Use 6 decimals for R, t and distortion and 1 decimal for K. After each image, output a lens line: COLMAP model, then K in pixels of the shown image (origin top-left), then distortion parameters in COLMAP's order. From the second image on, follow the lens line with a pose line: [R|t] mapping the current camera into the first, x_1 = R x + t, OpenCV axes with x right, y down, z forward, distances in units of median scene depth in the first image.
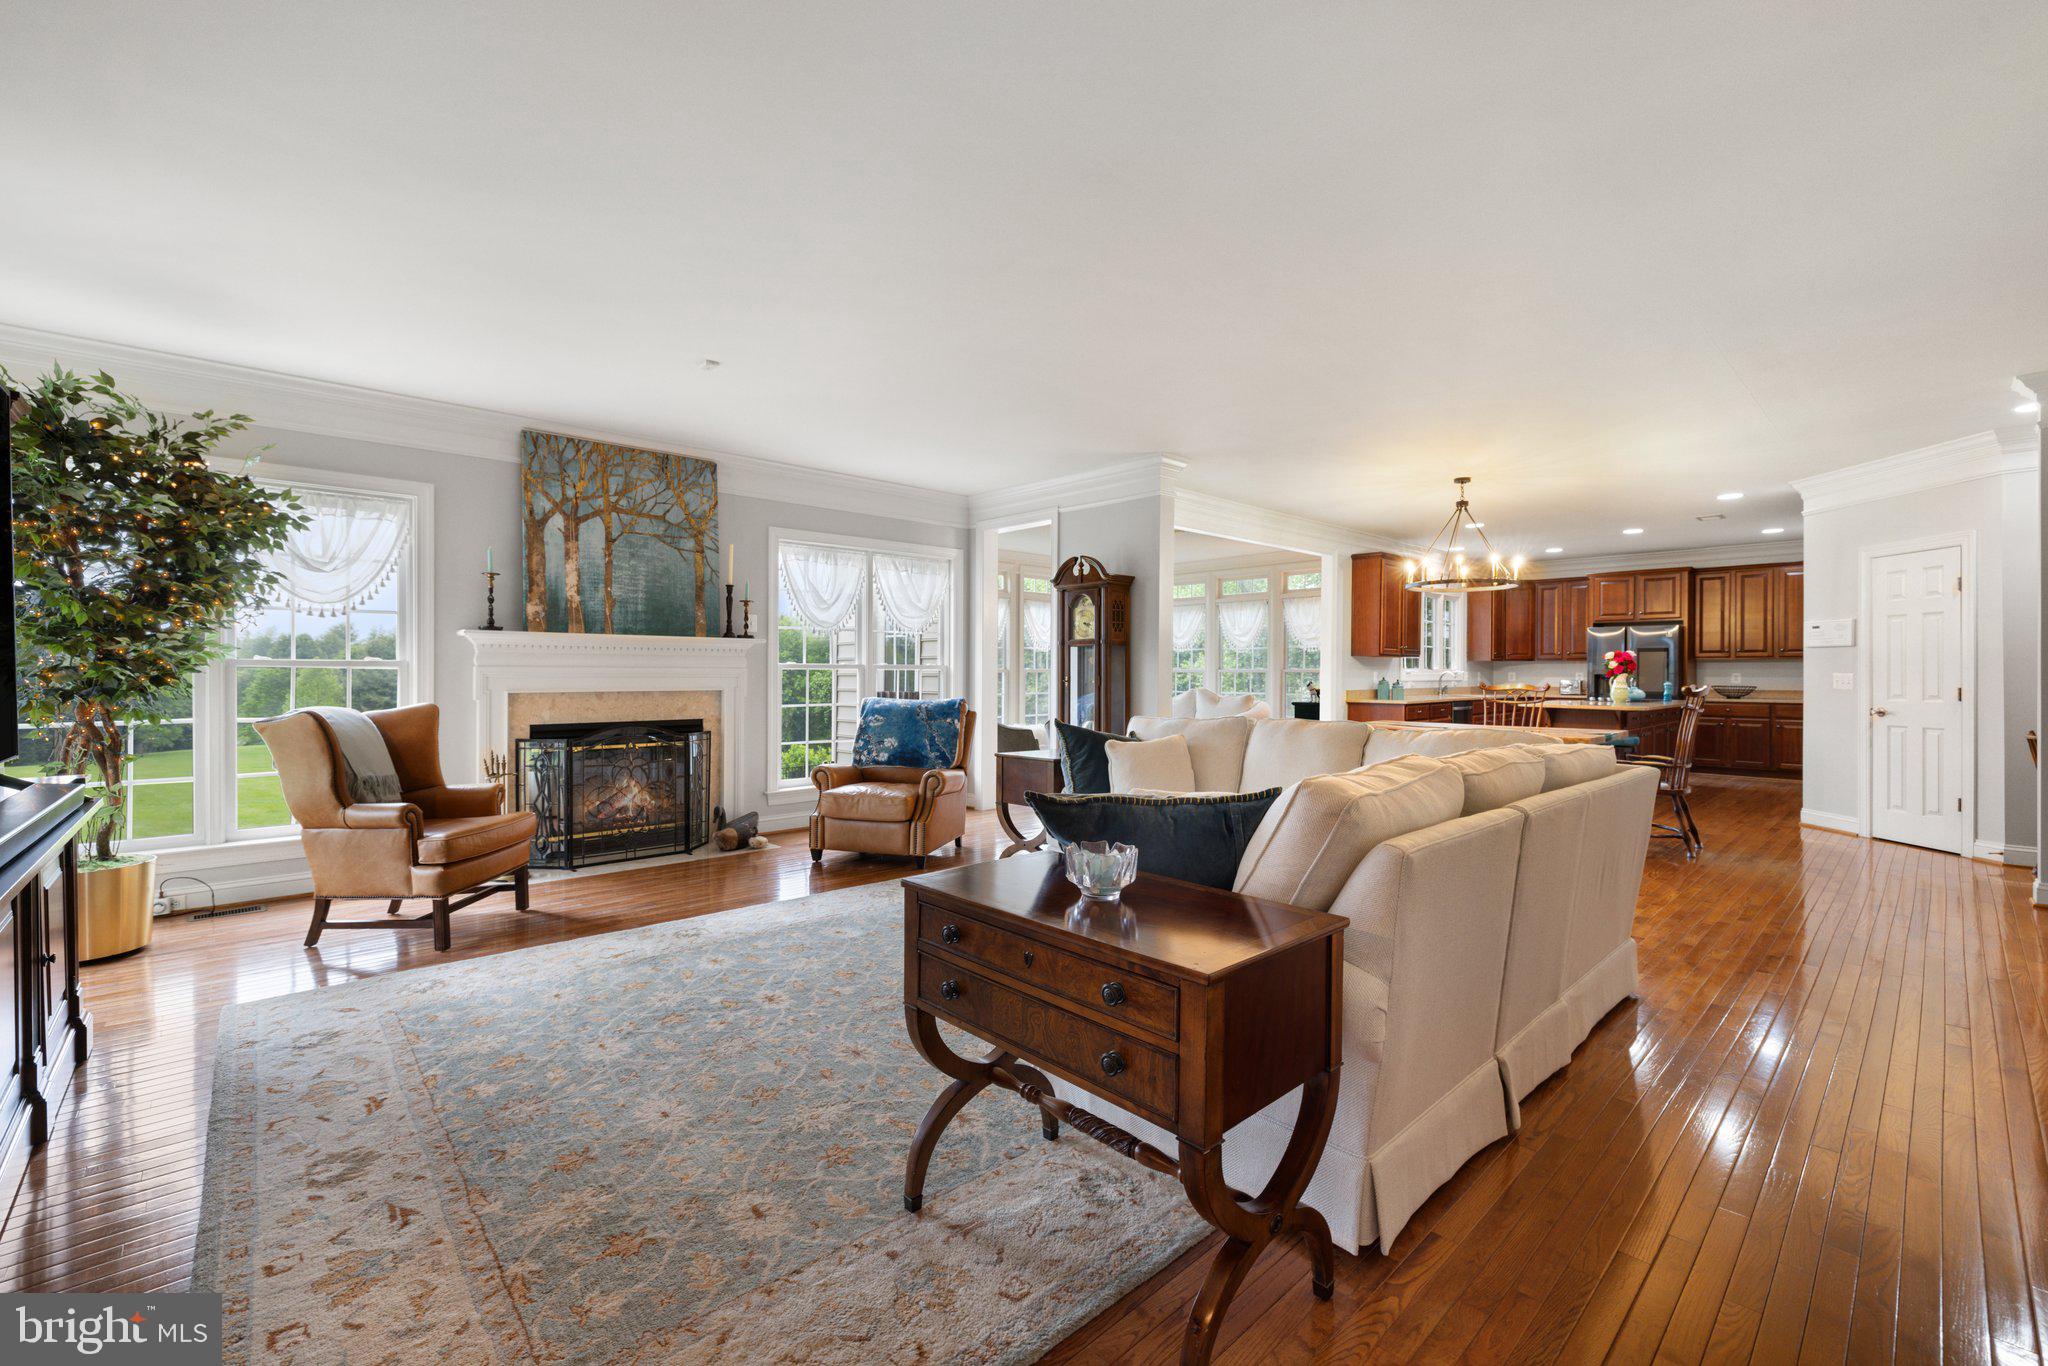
lens RADIAL K [[863.5, 0, 1009.5], [0, 863.5, 684.3], [0, 0, 1]] dist [0.000646, -0.000401]
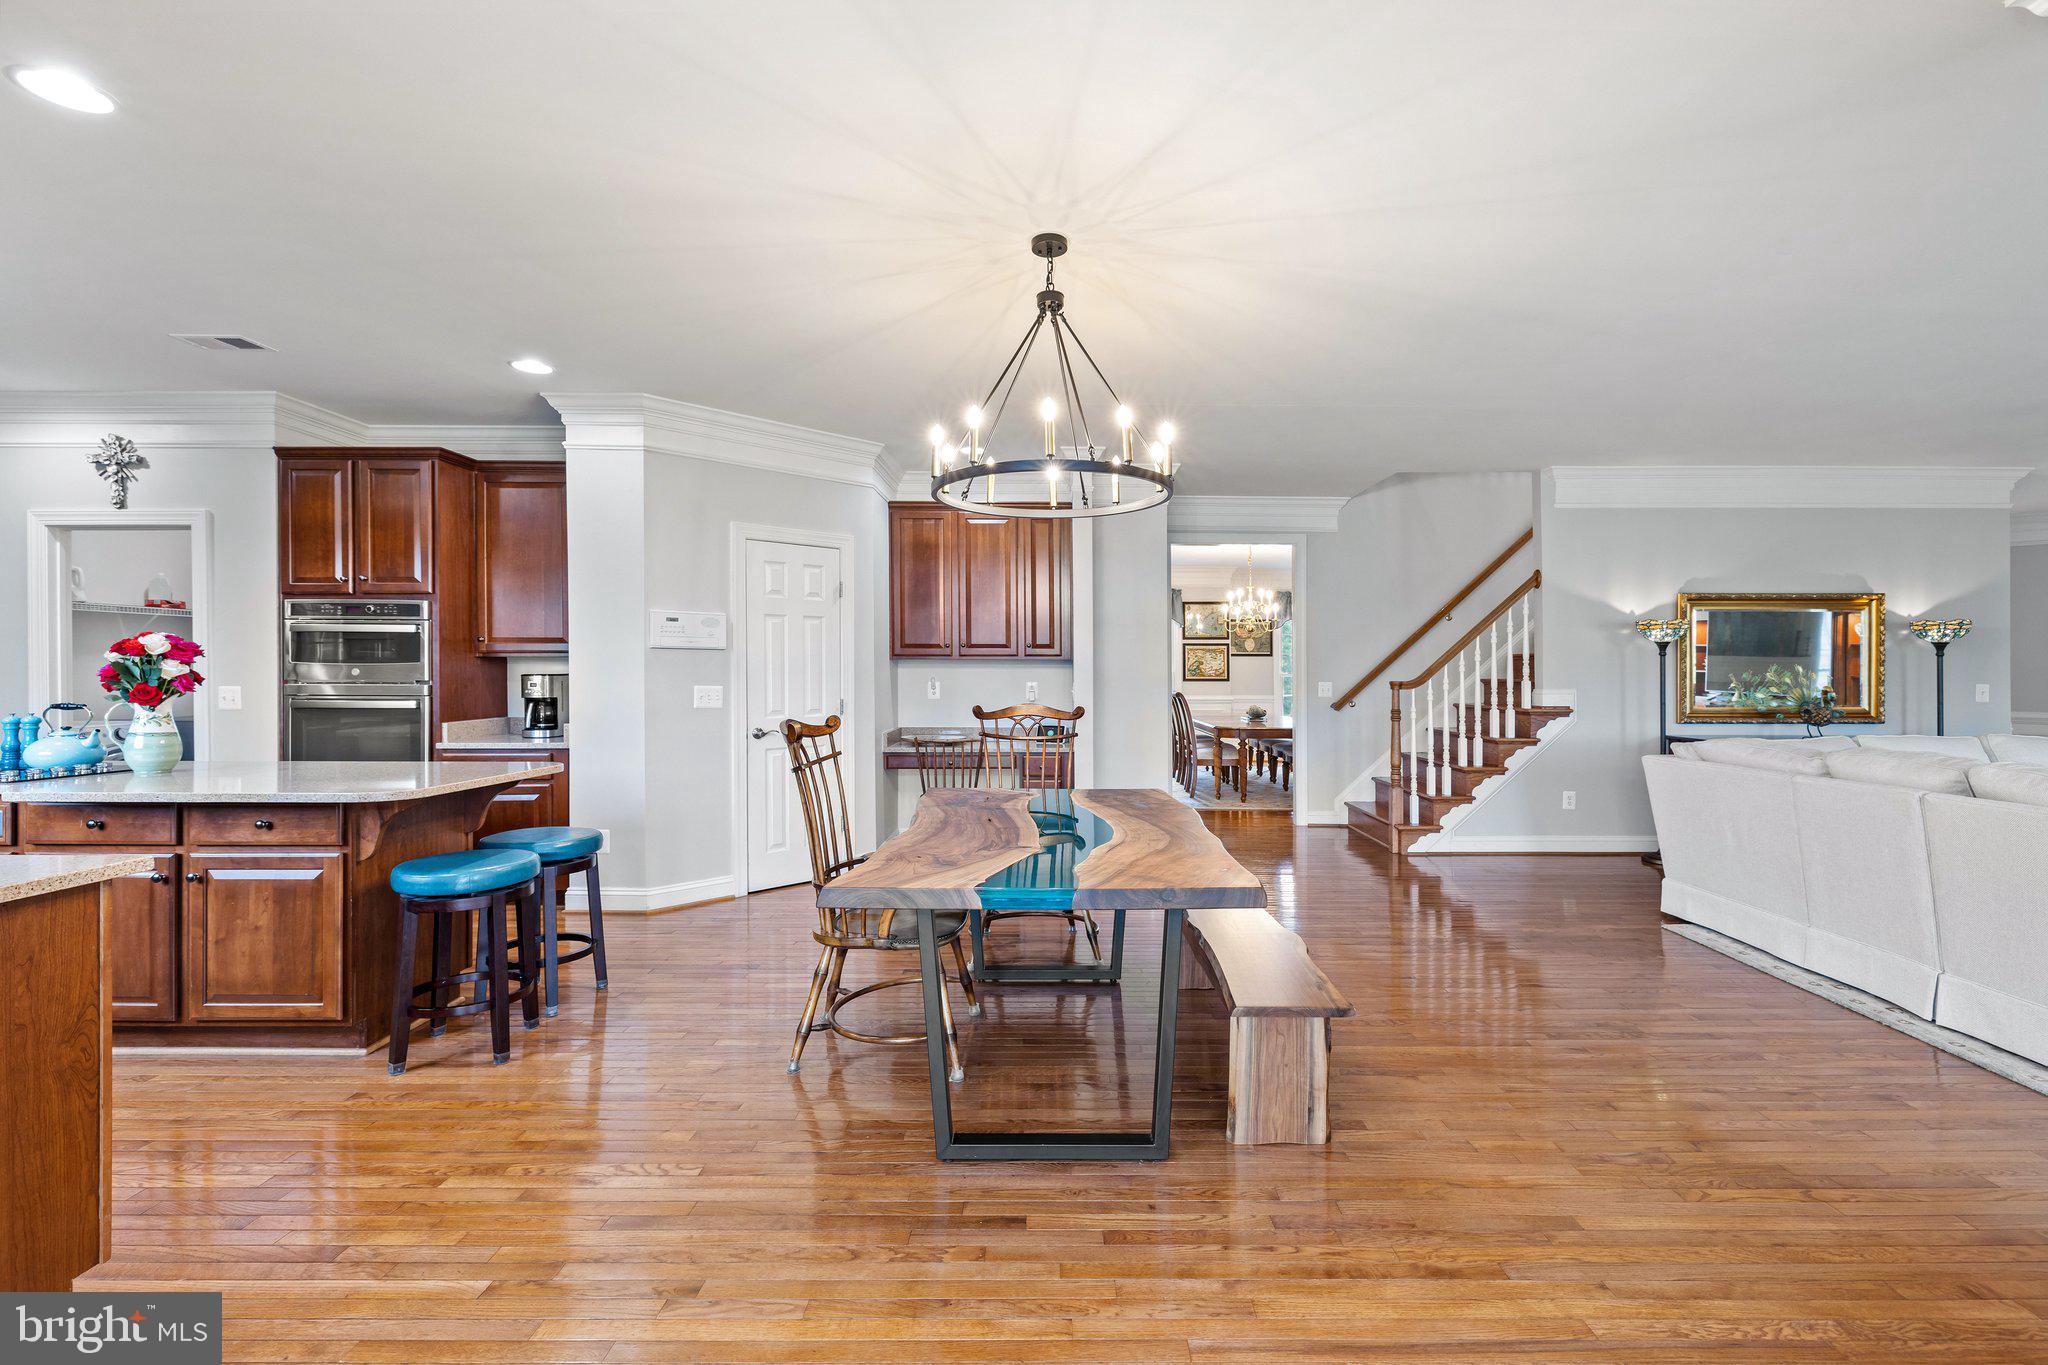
lens RADIAL K [[863.5, 0, 1034.2], [0, 863.5, 666.1], [0, 0, 1]] dist [0.000646, -0.000401]
pose [[-0.737160, -0.001928, 0.675715, 0.302435], [0.004457, 0.999960, 0.007715, -0.040685], [-0.675704, 0.008699, -0.737122, 1.633619]]
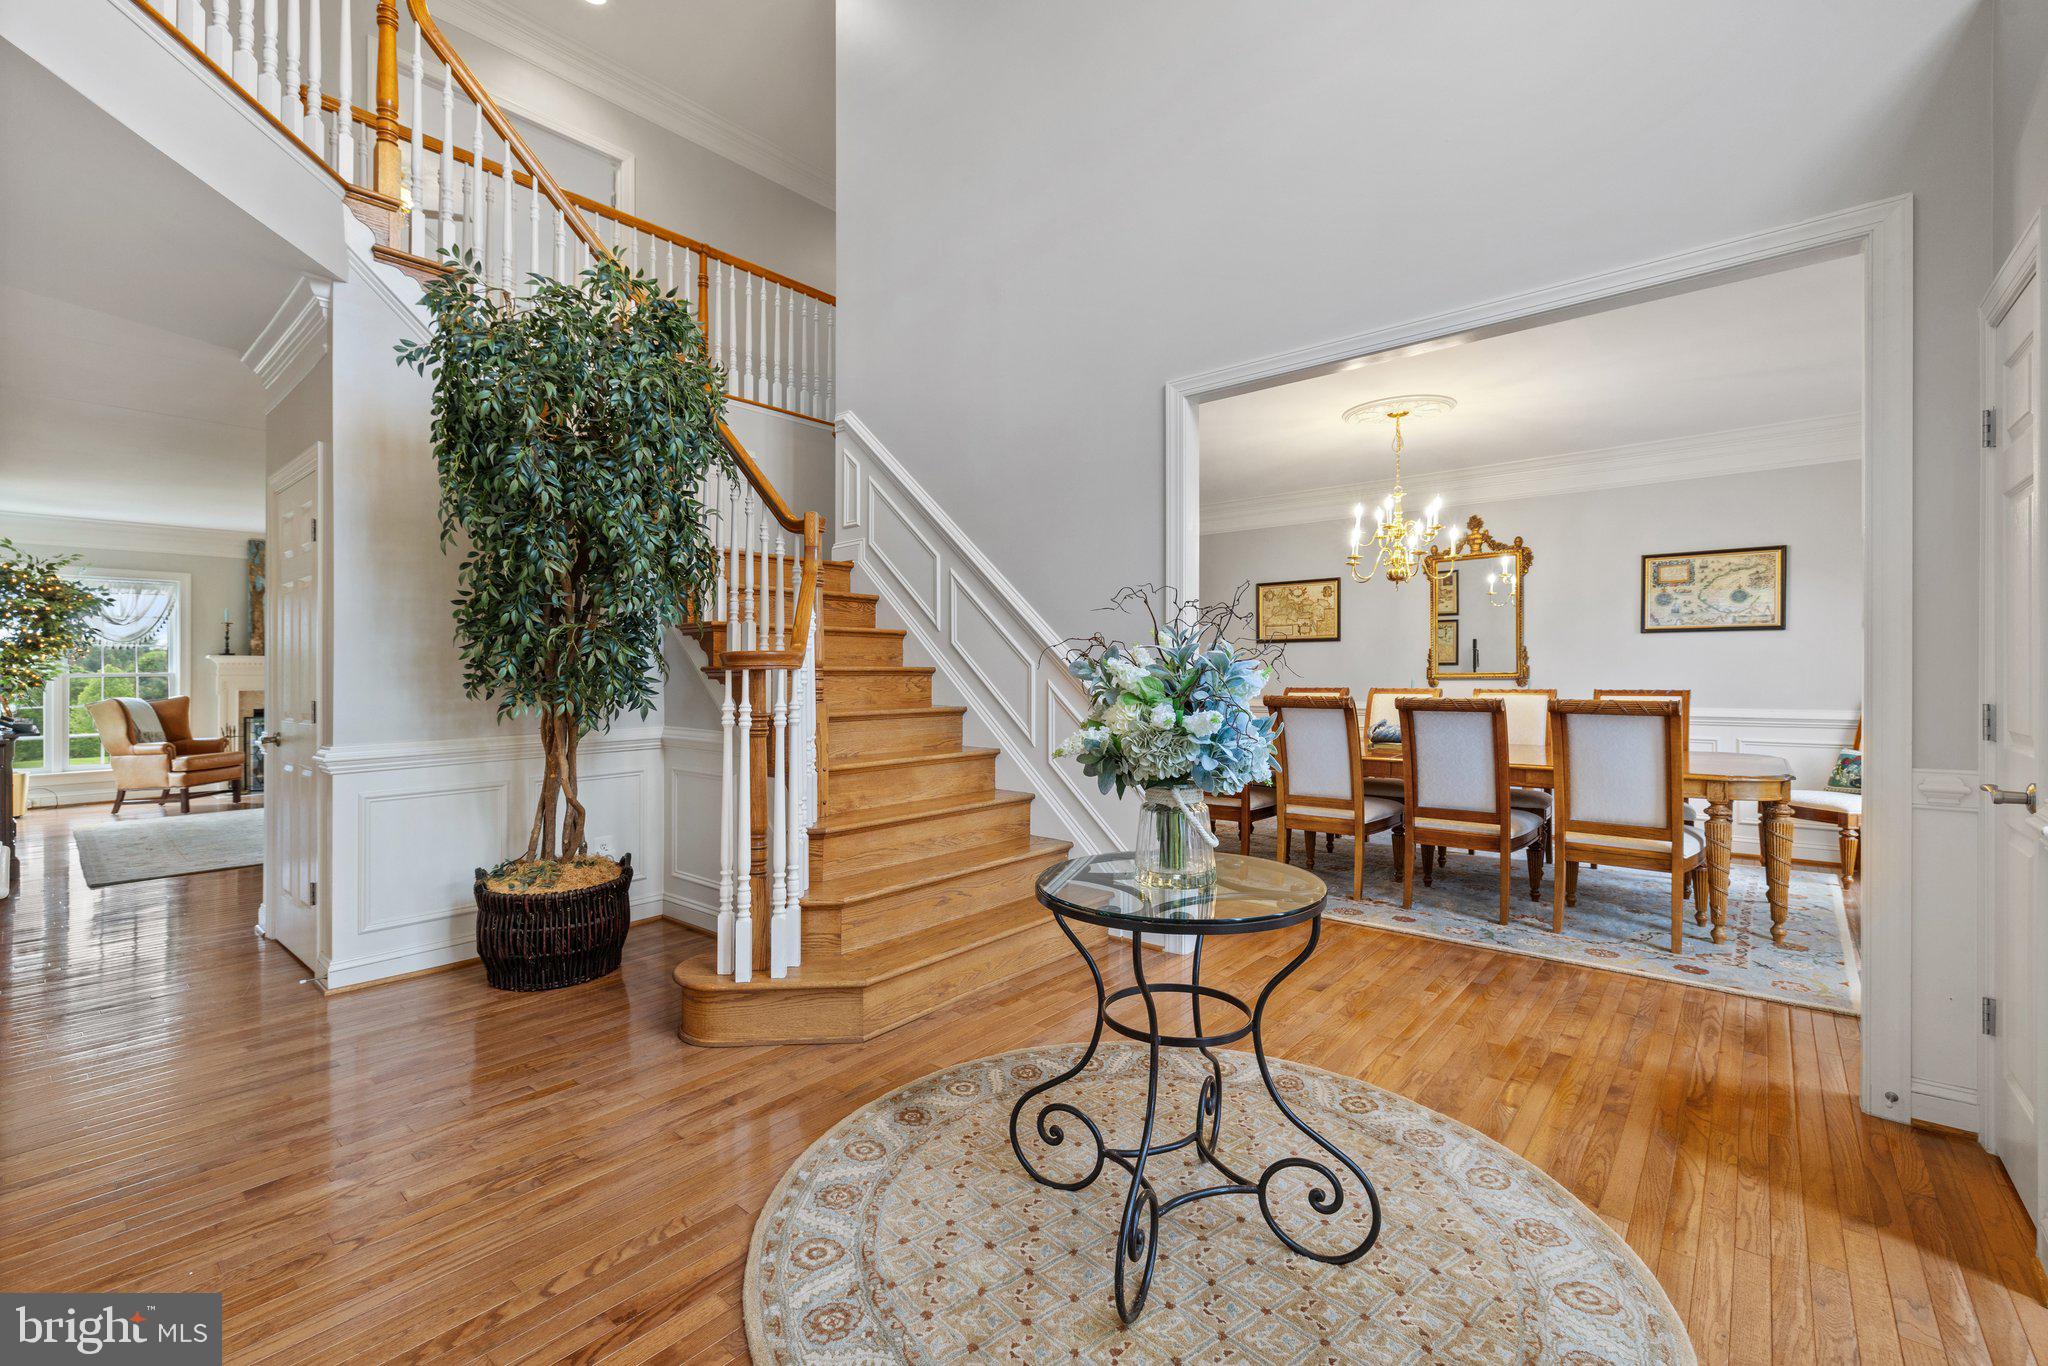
lens RADIAL K [[863.5, 0, 991.0], [0, 863.5, 677.6], [0, 0, 1]] dist [0.000646, -0.000401]
pose [[0.993169, -0.009143, 0.116329, 0.703288], [0.010138, 0.999917, -0.007965, 0.012430], [-0.116247, 0.009090, 0.993179, -0.883328]]
